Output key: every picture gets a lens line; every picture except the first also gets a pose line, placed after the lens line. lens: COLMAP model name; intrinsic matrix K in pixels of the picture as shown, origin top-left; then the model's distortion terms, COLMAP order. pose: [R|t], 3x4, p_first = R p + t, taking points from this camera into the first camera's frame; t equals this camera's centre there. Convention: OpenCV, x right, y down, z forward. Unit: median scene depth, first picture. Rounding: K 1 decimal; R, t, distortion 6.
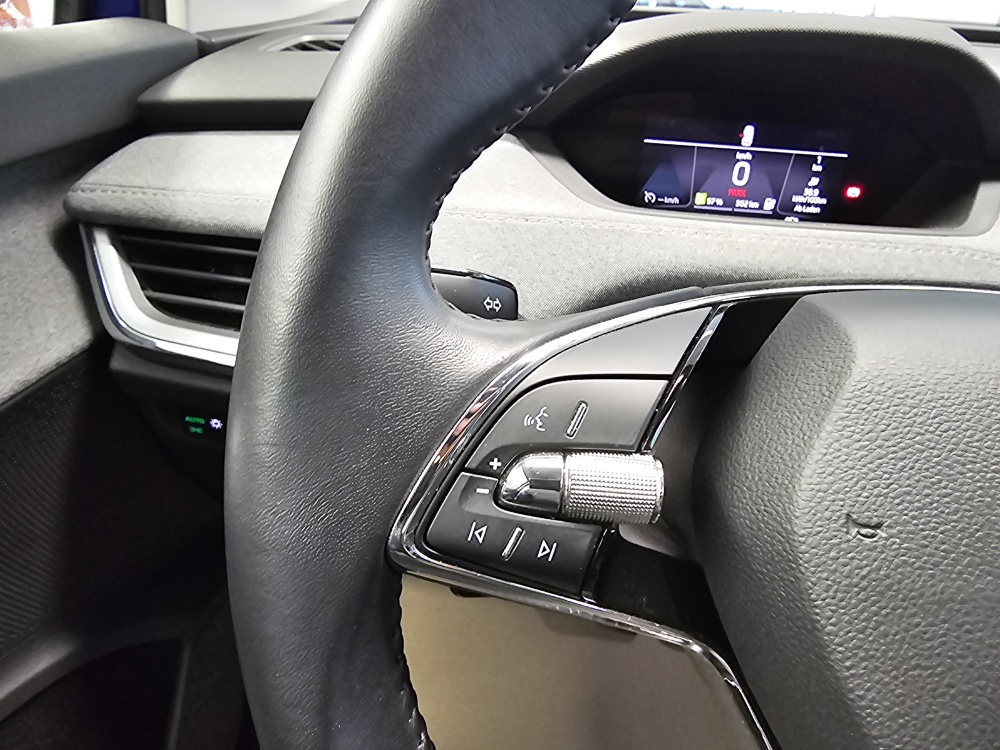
lens RADIAL K [[690.0, 0, 494.1], [0, 690.0, 370.3], [0, 0, 1]] dist [0.000834, -0.001679]
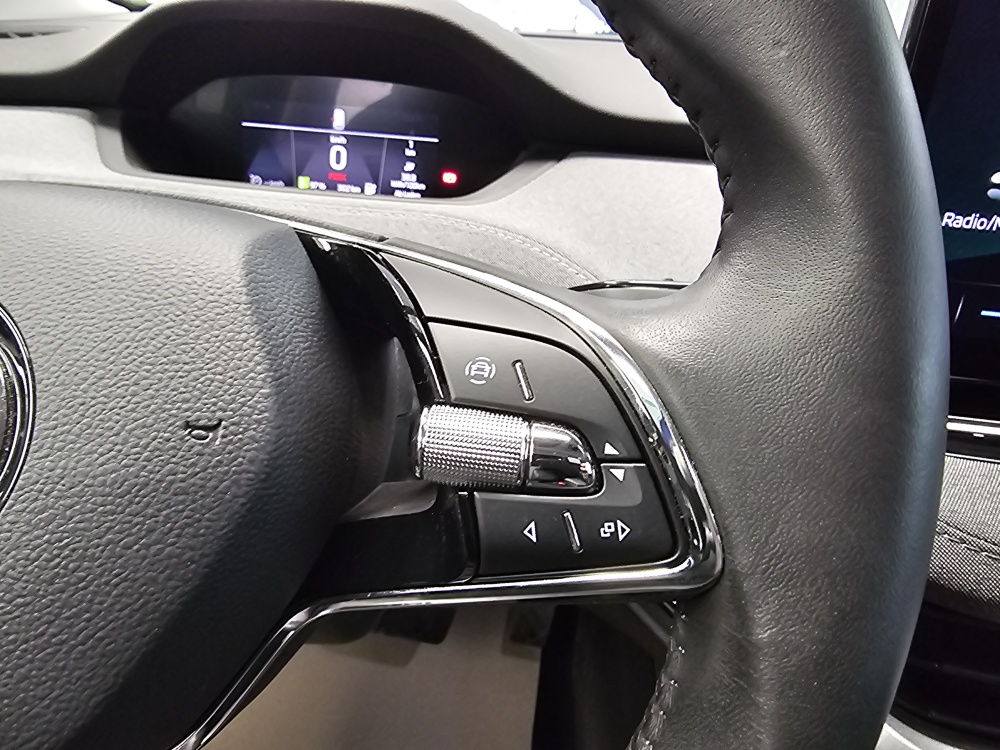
lens RADIAL K [[695.2, 0, 416.0], [0, 695.2, 372.9], [0, 0, 1]] dist [0.002854, 0.000721]
pose [[0.995148, 0.043431, -0.088289, 0.618698], [-0.049210, 0.996712, -0.064366, 0.093907], [0.085203, 0.068398, 0.994013, 0.026770]]
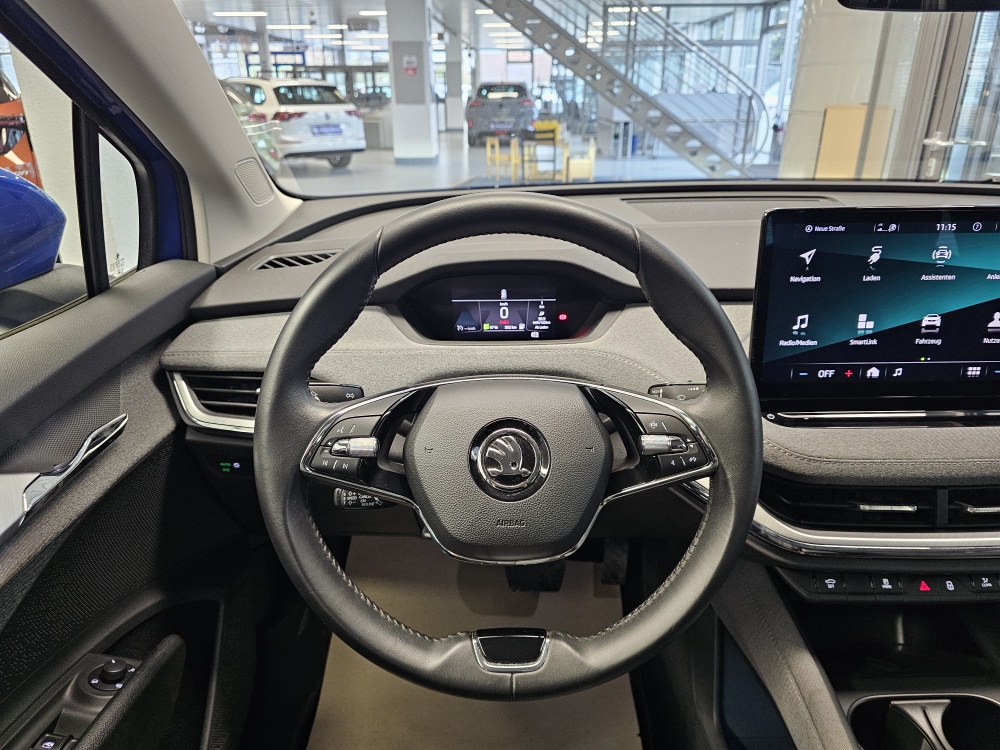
lens RADIAL K [[679.6, 0, 494.5], [0, 679.6, 377.0], [0, 0, 1]] dist [0.063780, -0.080392]
pose [[0.996047, -0.086112, 0.021815, 0.296088], [0.087786, 0.991755, -0.093362, 0.073550], [-0.013596, 0.094908, 0.995393, -0.941183]]
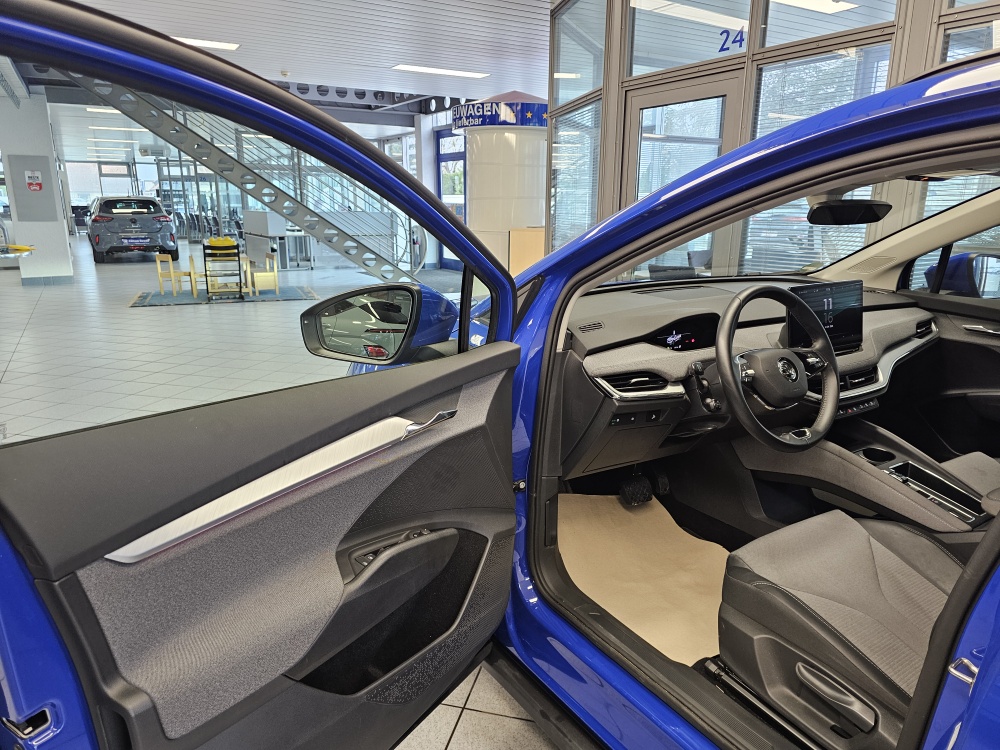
lens RADIAL K [[683.9, 0, 504.6], [0, 683.9, 379.7], [0, 0, 1]] dist [0.050187, -0.047887]
pose [[0.808315, -0.202957, 0.552662, -3.086759], [0.318252, 0.940363, -0.120136, 0.121782], [-0.495320, 0.272994, 0.824701, -2.039364]]
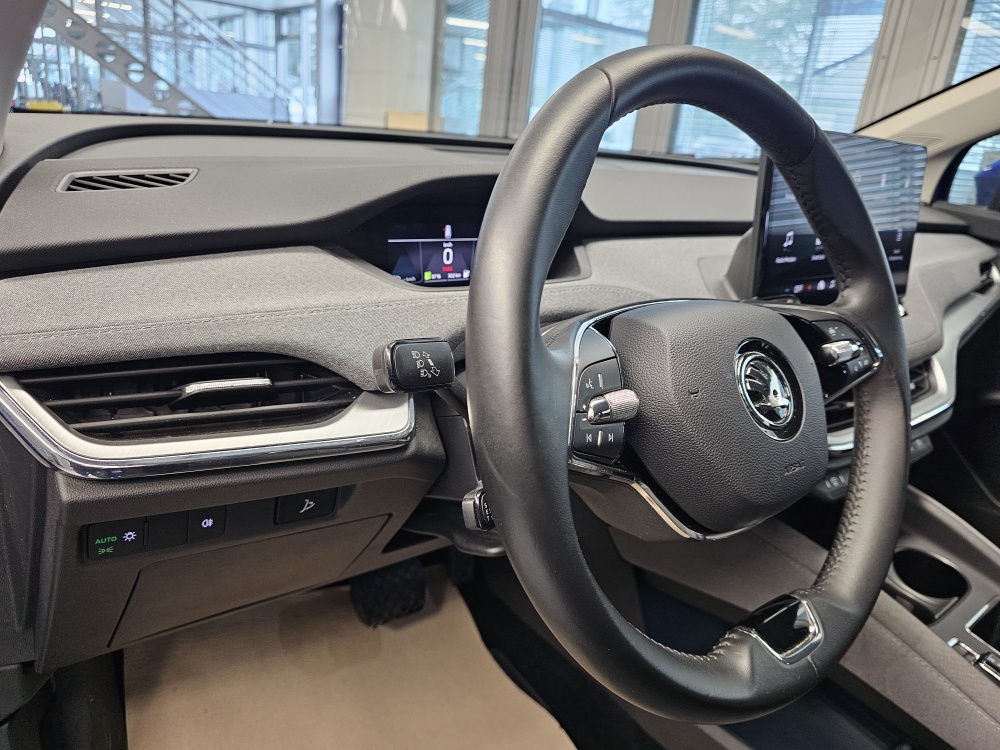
lens RADIAL K [[683.9, 0, 504.6], [0, 683.9, 379.7], [0, 0, 1]] dist [0.050187, -0.047887]
pose [[0.757838, -0.216805, 0.615367, -0.562042], [0.264274, 0.964342, 0.014296, -0.017306], [-0.596524, 0.151791, 0.788111, -0.218648]]
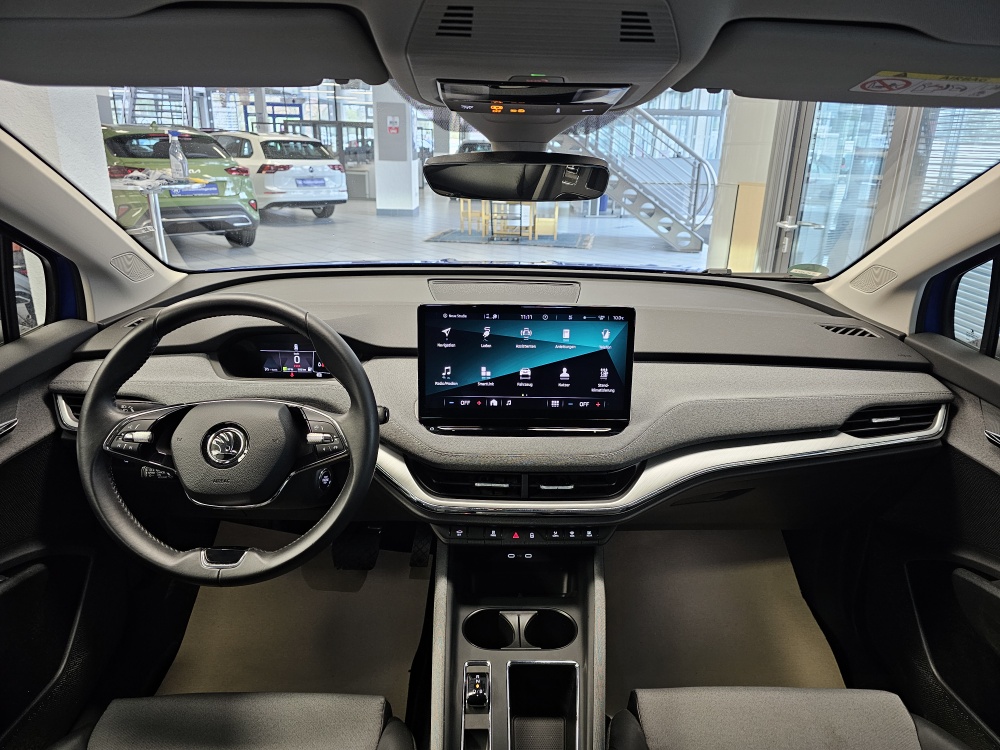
lens RADIAL K [[672.3, 0, 501.6], [0, 672.3, 371.0], [0, 0, 1]] dist [0.085746, -0.099020]
pose [[0.996850, -0.060499, 0.051273, 1.138324], [0.068129, 0.984234, -0.163222, 0.297216], [-0.040590, 0.166201, 0.985256, -1.927984]]
